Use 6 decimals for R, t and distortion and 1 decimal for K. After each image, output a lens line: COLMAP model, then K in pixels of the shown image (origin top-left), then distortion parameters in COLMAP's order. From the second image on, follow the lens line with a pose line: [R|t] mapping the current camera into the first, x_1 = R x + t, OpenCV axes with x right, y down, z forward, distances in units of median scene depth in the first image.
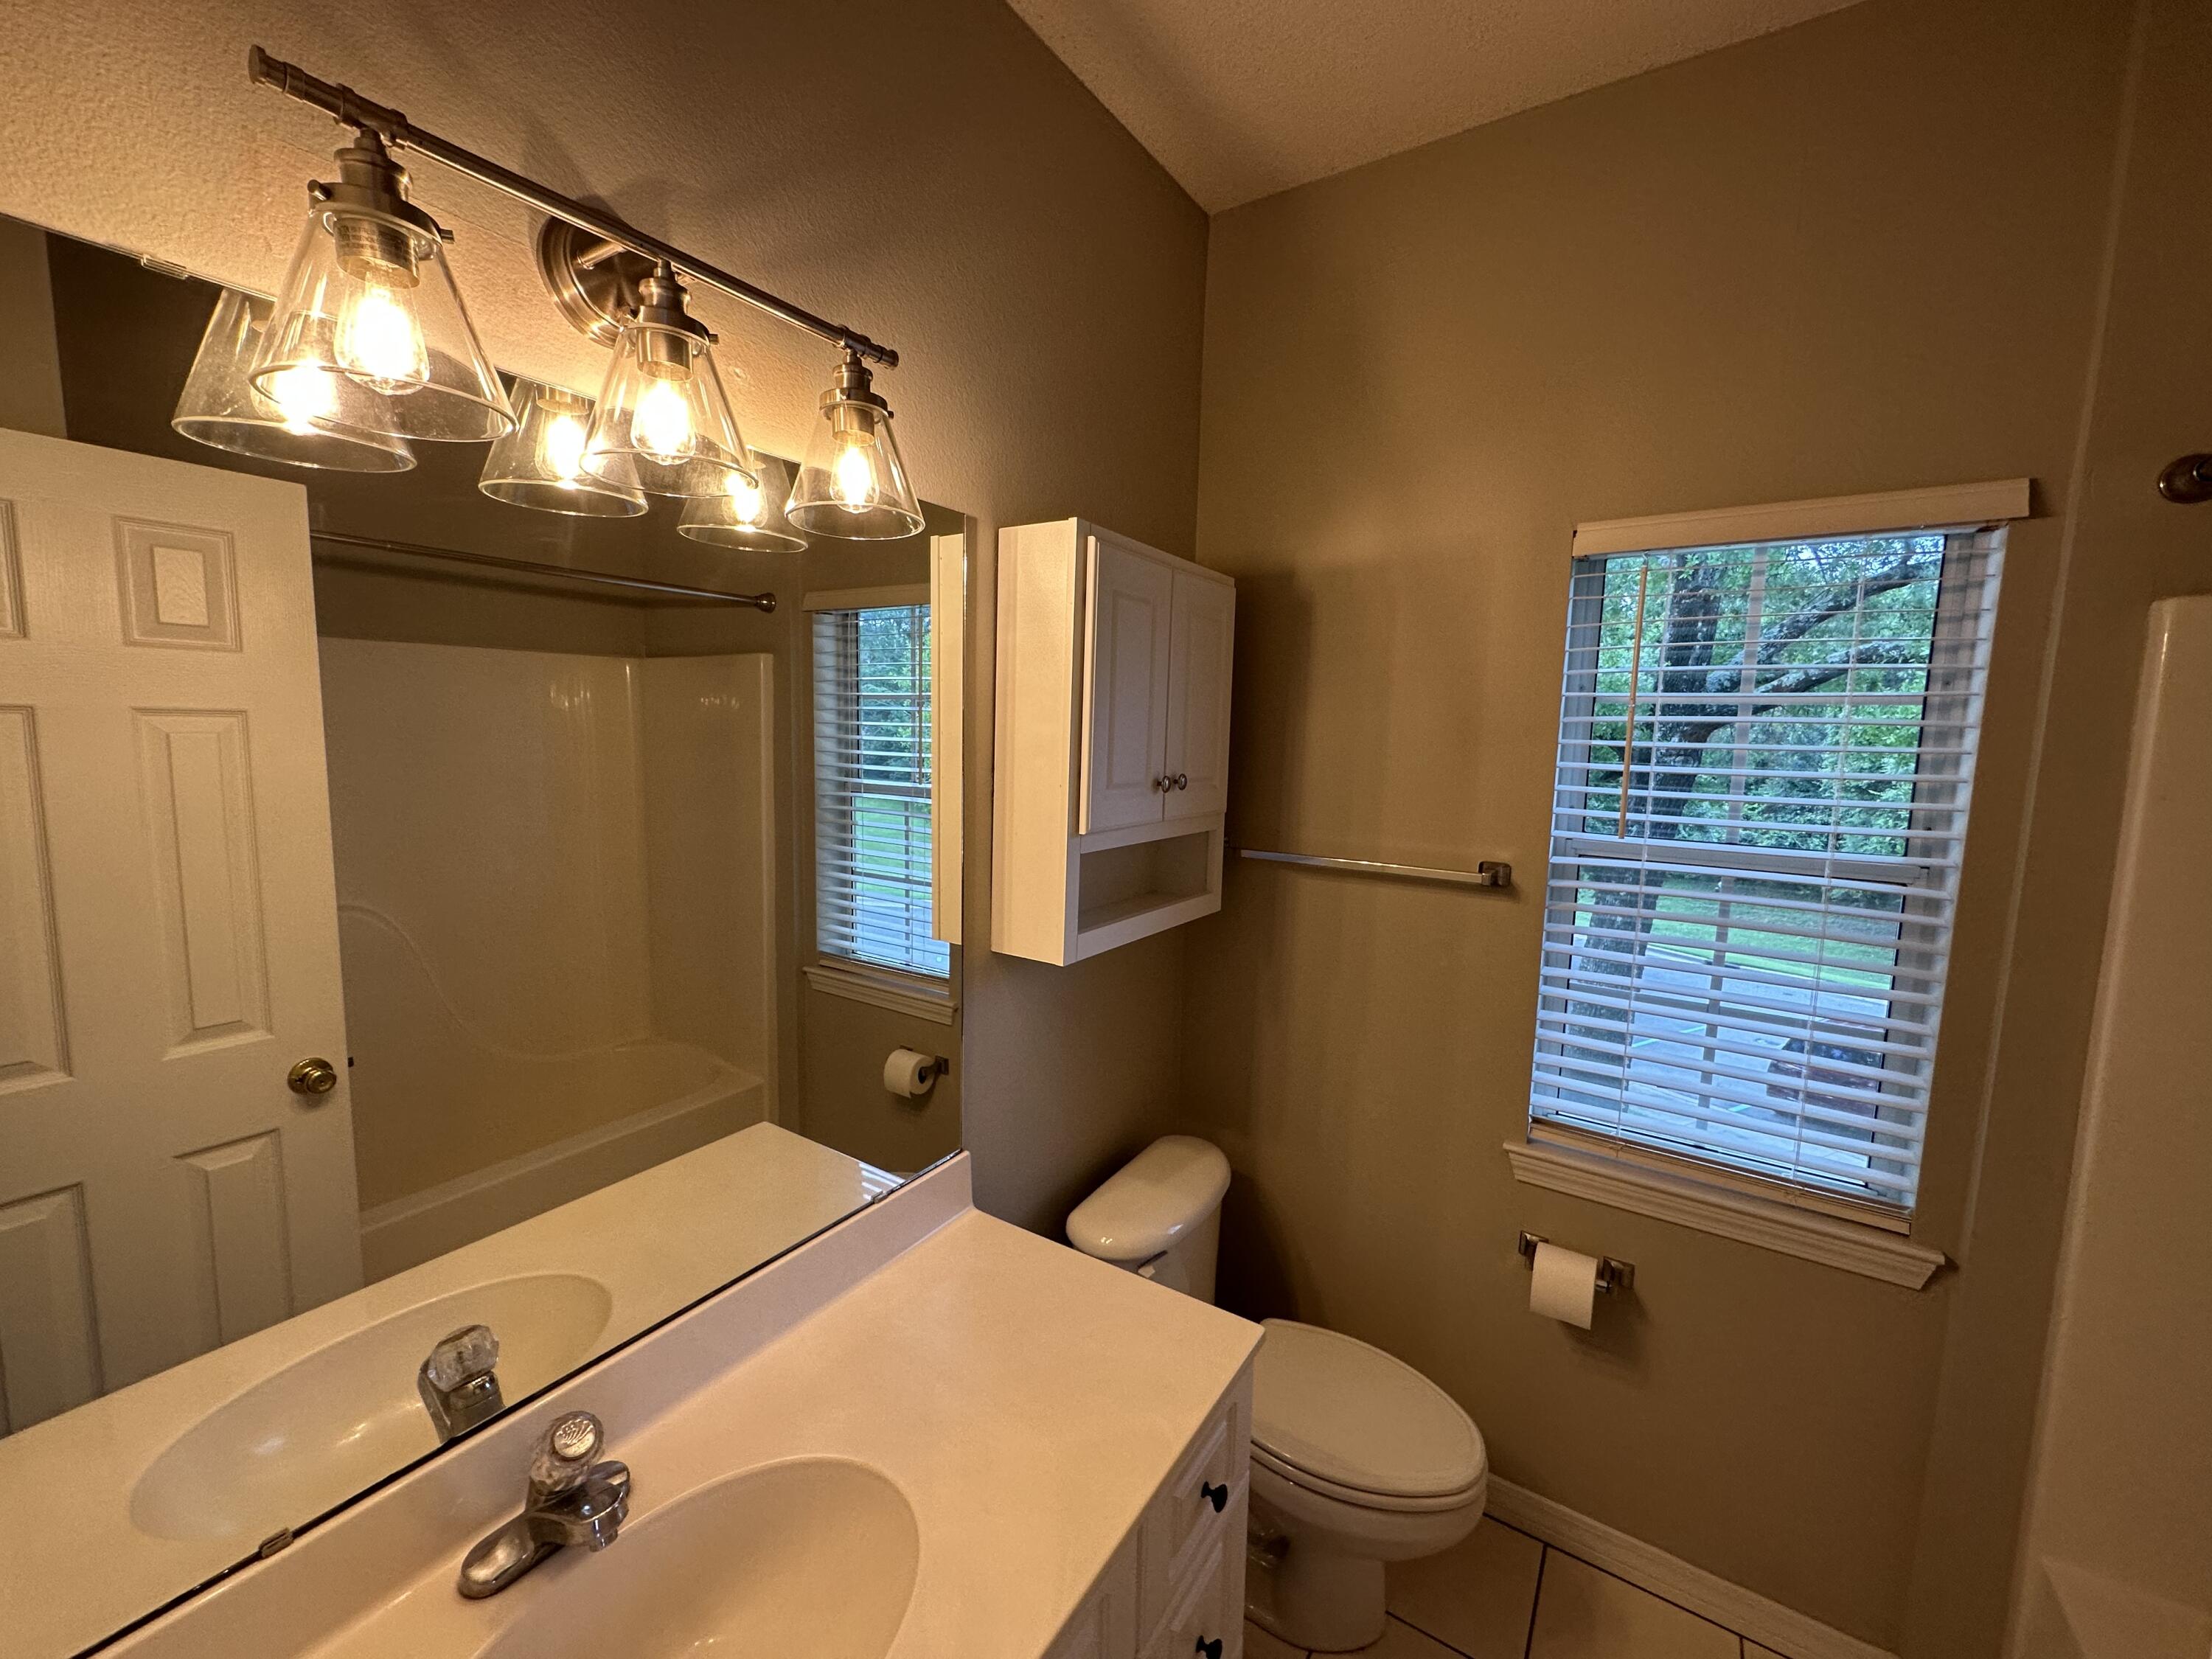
lens RADIAL K [[882.3, 0, 1105.8], [0, 882.3, 825.6], [0, 0, 1]] dist [-0.006914, 0.001629]
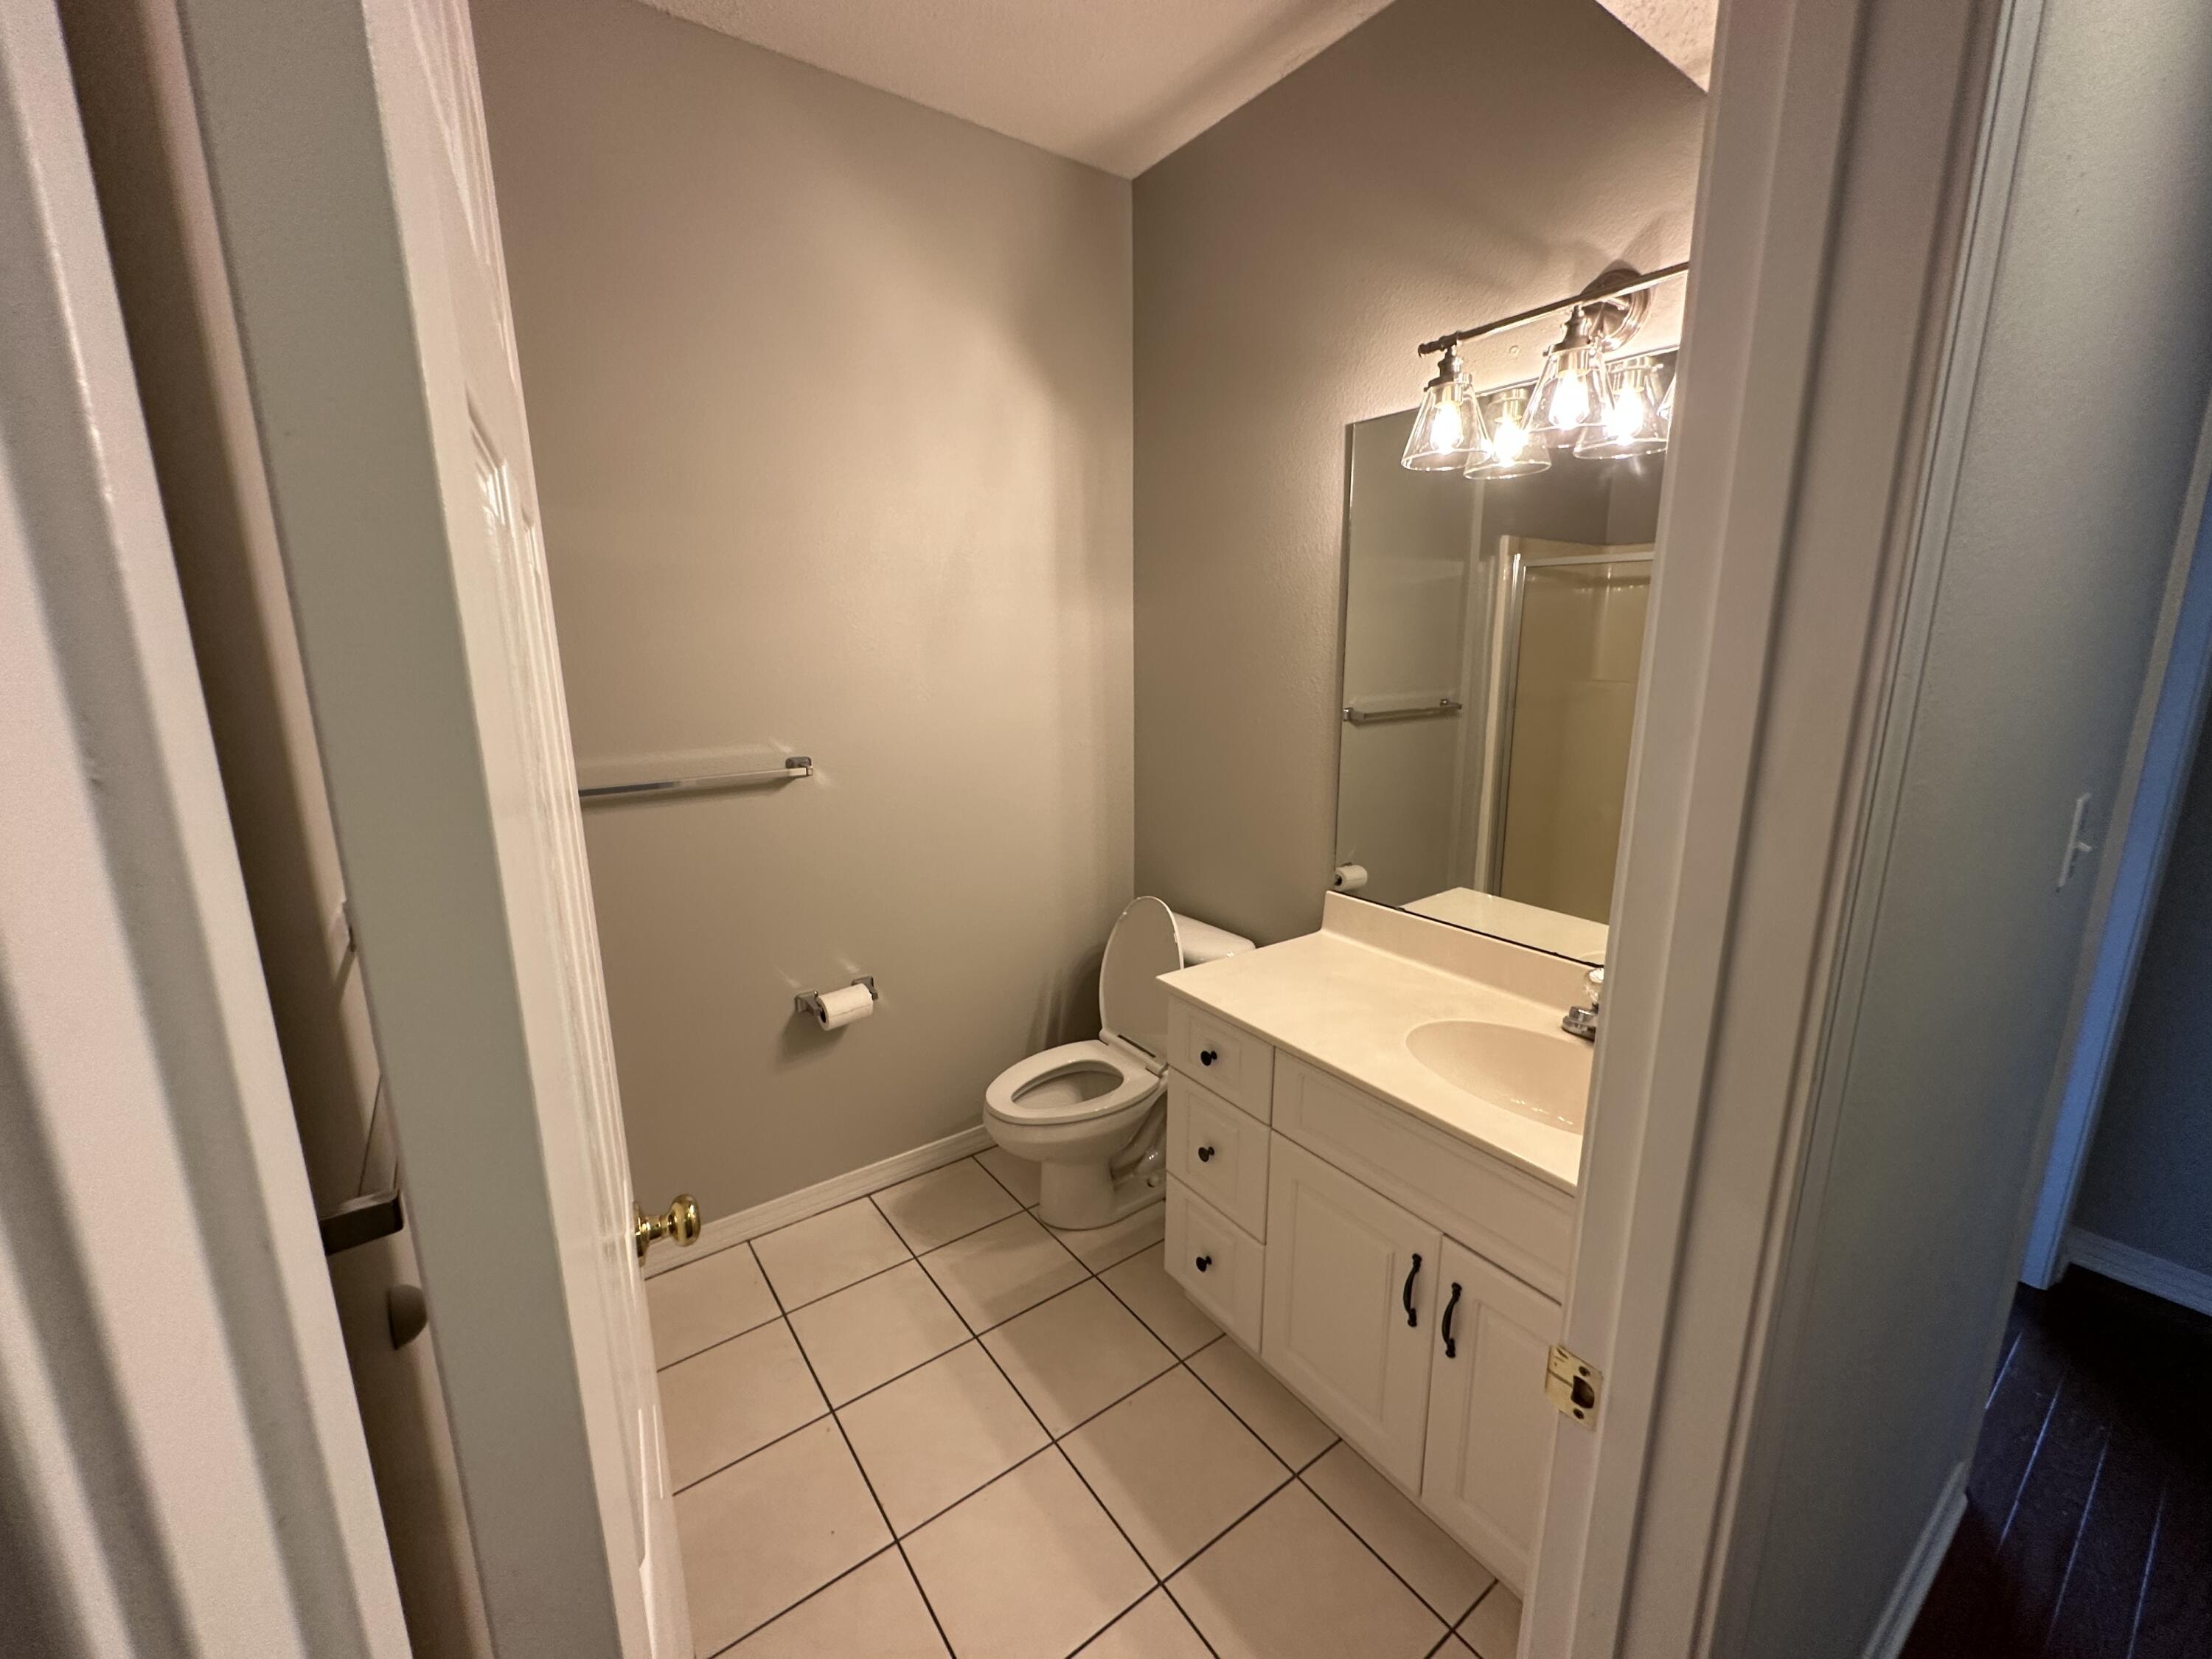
lens RADIAL K [[882.3, 0, 1108.0], [0, 882.3, 824.4], [0, 0, 1]] dist [-0.006914, 0.001629]
pose [[-0.359539, 0.173614, -0.916837, 1.480592], [-0.108448, 0.968107, 0.225851, 0.018681], [0.926807, 0.180631, -0.329244, 0.897394]]
